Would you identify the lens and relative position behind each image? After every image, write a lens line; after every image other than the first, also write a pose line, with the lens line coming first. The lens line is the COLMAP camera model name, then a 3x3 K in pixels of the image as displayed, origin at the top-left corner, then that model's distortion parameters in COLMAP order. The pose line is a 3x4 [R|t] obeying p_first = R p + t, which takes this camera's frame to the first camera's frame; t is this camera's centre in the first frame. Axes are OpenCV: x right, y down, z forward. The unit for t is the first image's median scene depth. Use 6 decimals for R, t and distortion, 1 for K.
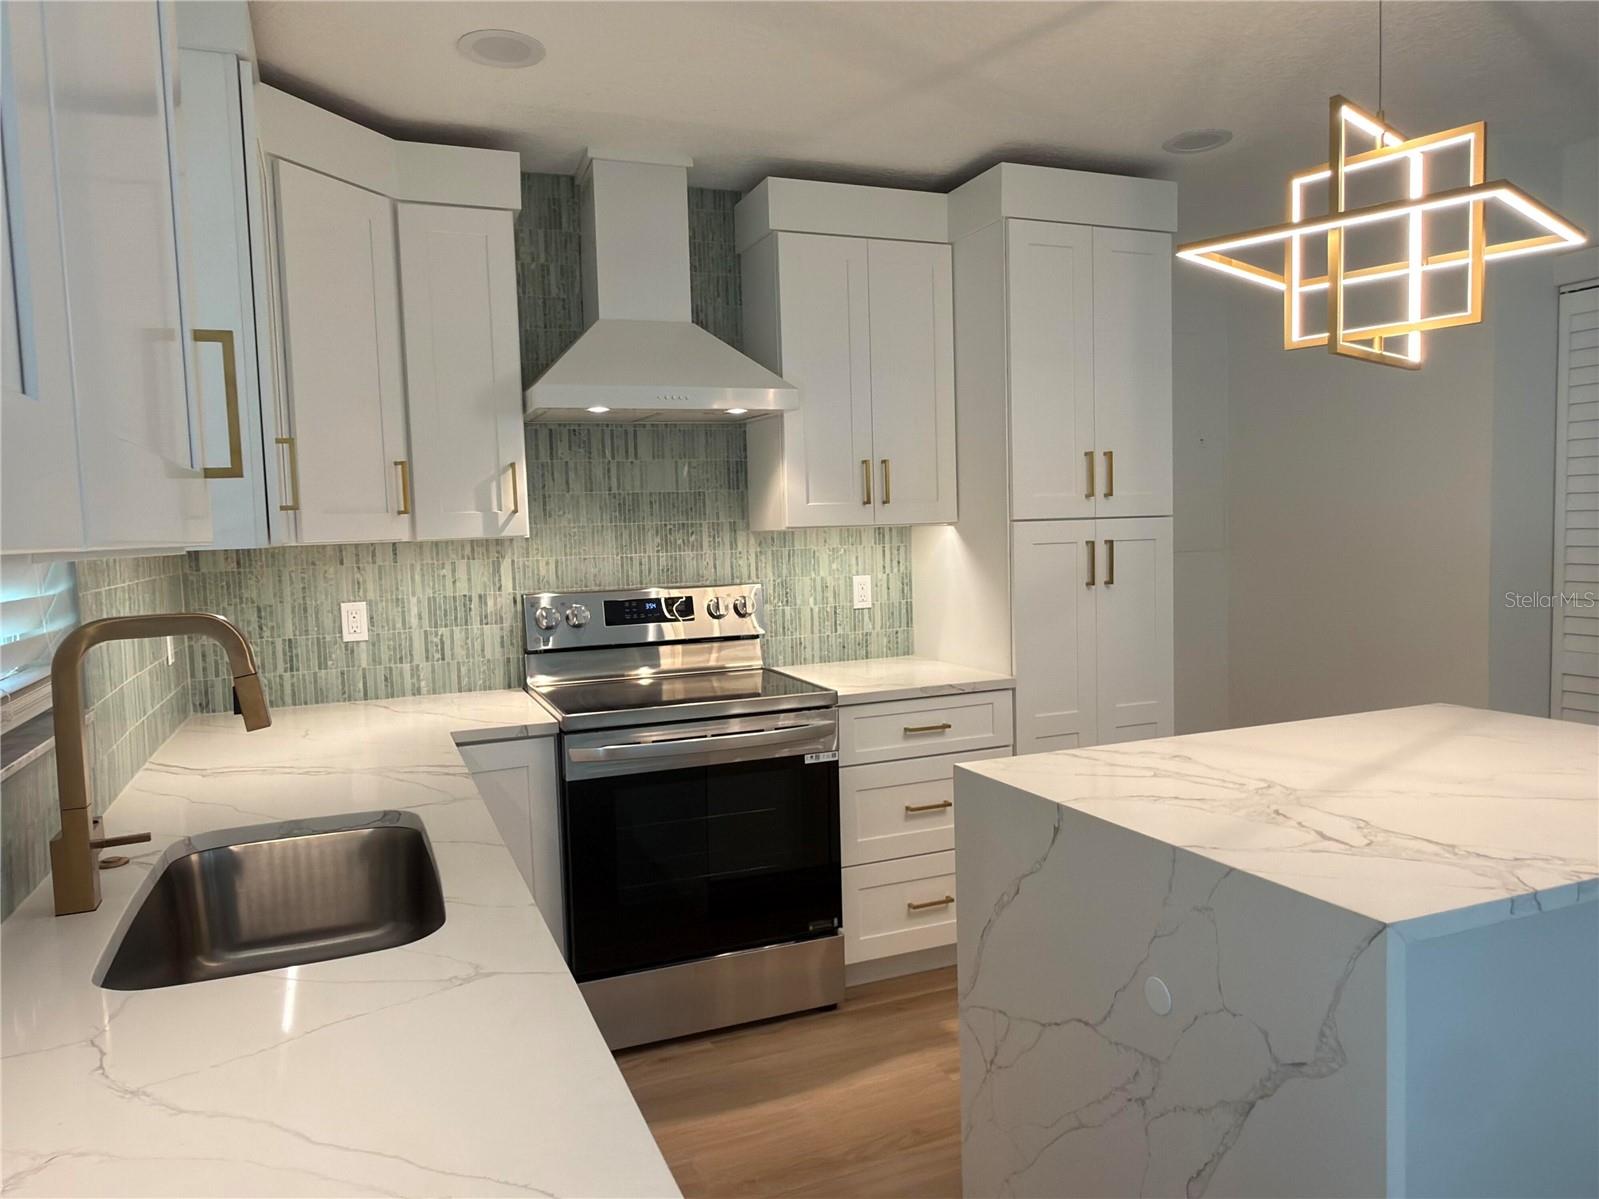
lens RADIAL K [[1069.4, 0, 786.0], [0, 1069.4, 602.0], [0, 0, 1]] dist [0.000282, 0.001875]
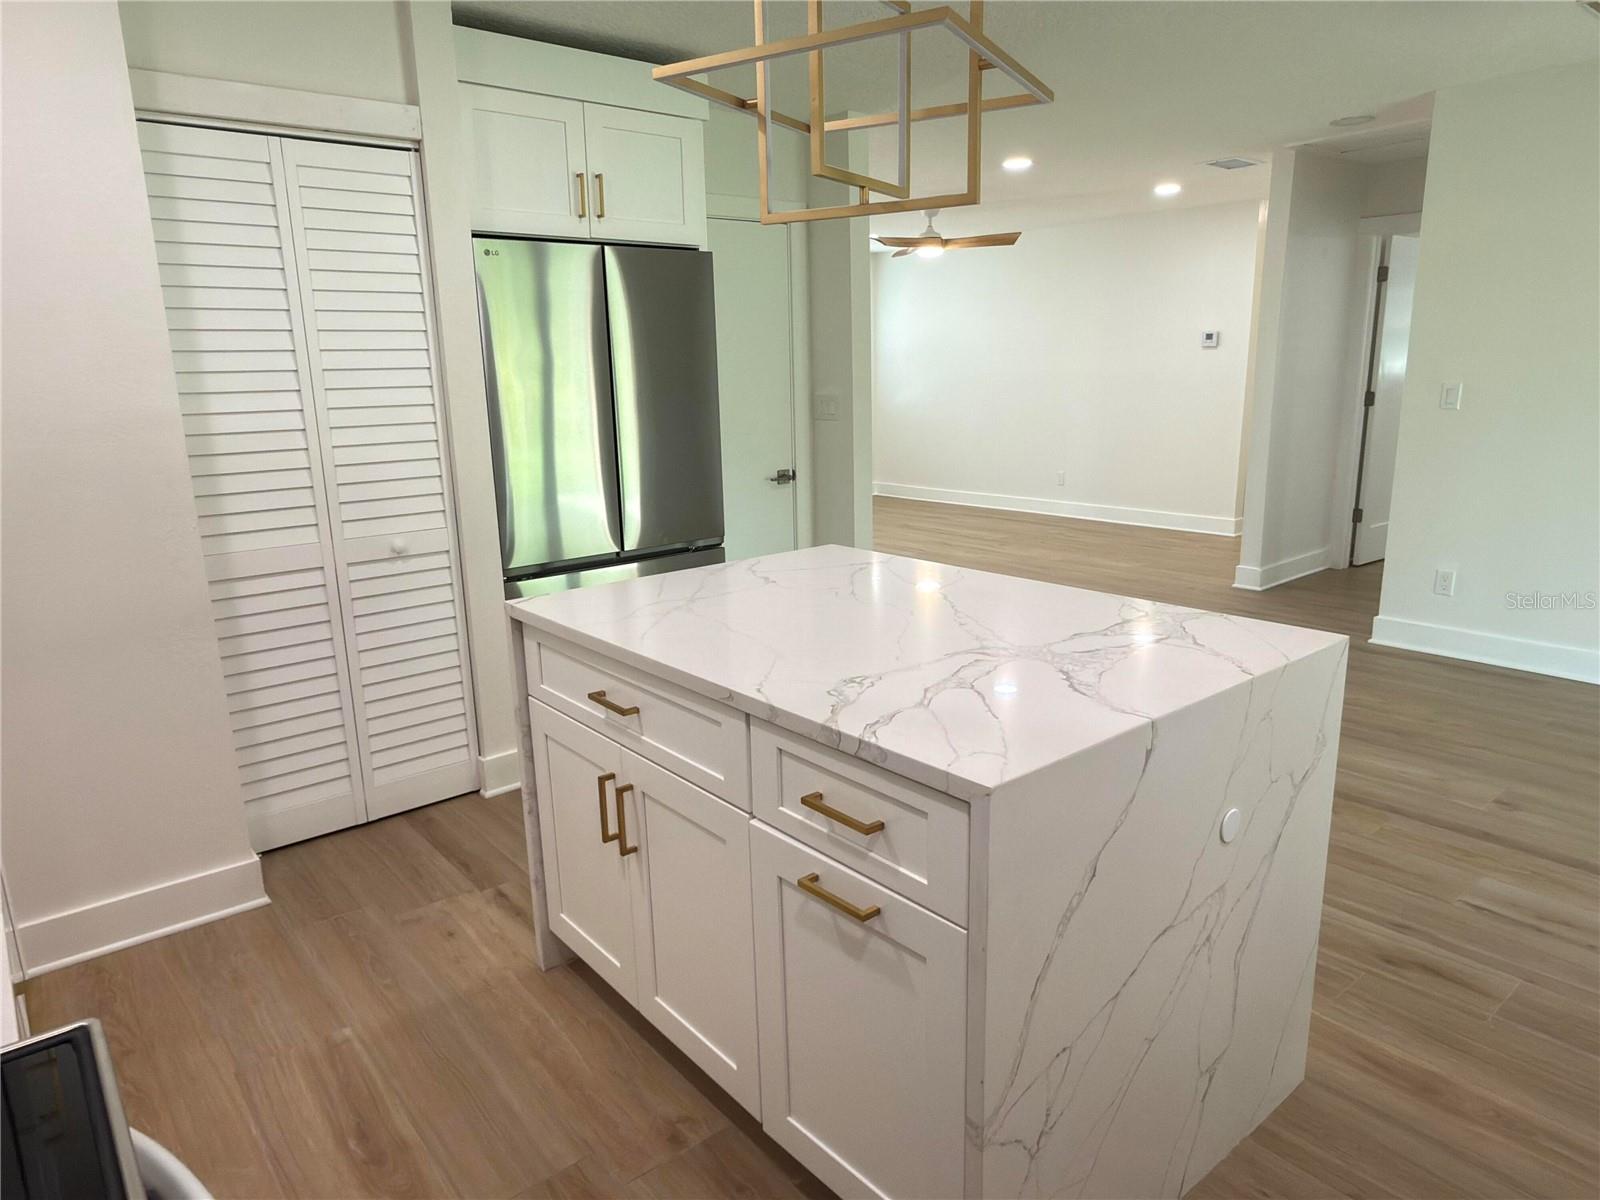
lens RADIAL K [[1022.8, 0, 794.9], [0, 1022.8, 606.5], [0, 0, 1]] dist [-0.003151, -0.000571]
pose [[-0.298026, -0.184325, 0.936592, -0.211012], [0.100438, 0.969677, 0.222796, -0.054624], [-0.949259, 0.160468, -0.270476, 0.802076]]
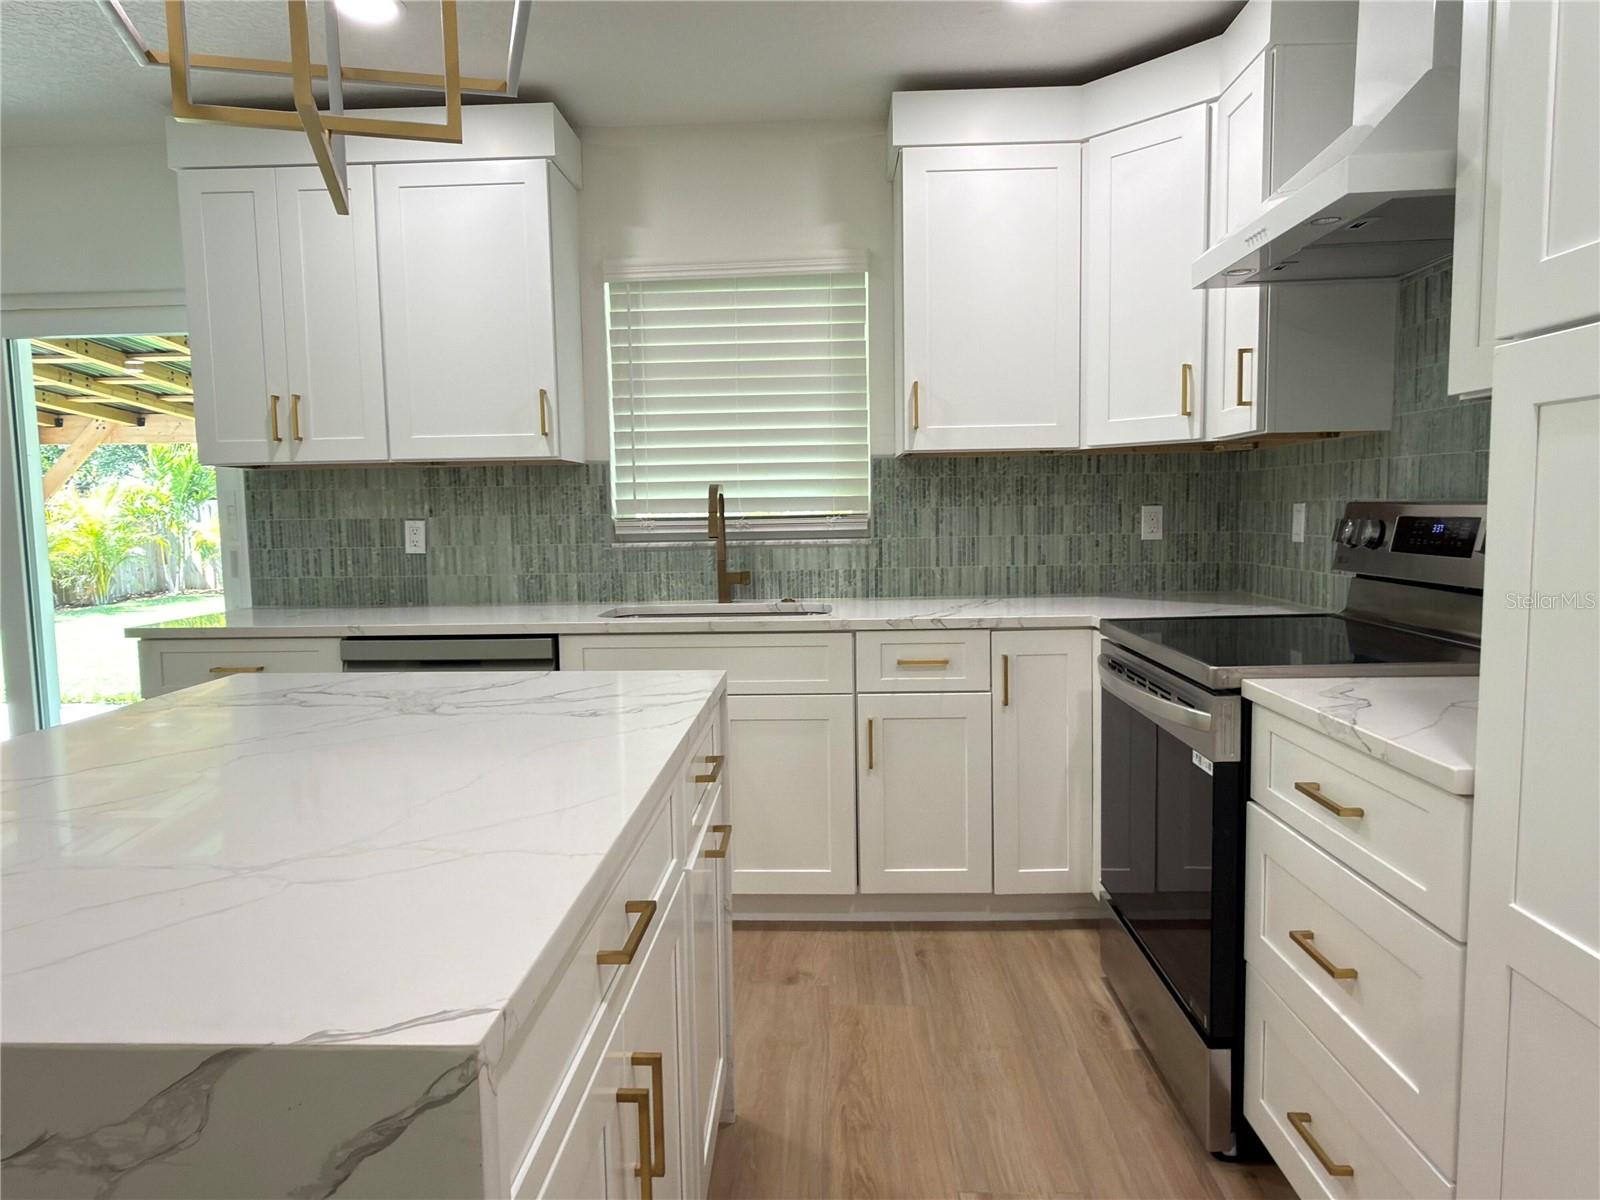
lens RADIAL K [[1018.9, 0, 800.0], [0, 1018.9, 600.0], [0, 0, 1]] dist [0.004492, 0.002690]
pose [[-0.404976, 0.121028, -0.906282, 0.623296], [-0.034319, 0.988490, 0.147342, -0.032659], [0.913683, 0.090773, -0.396161, 0.921637]]
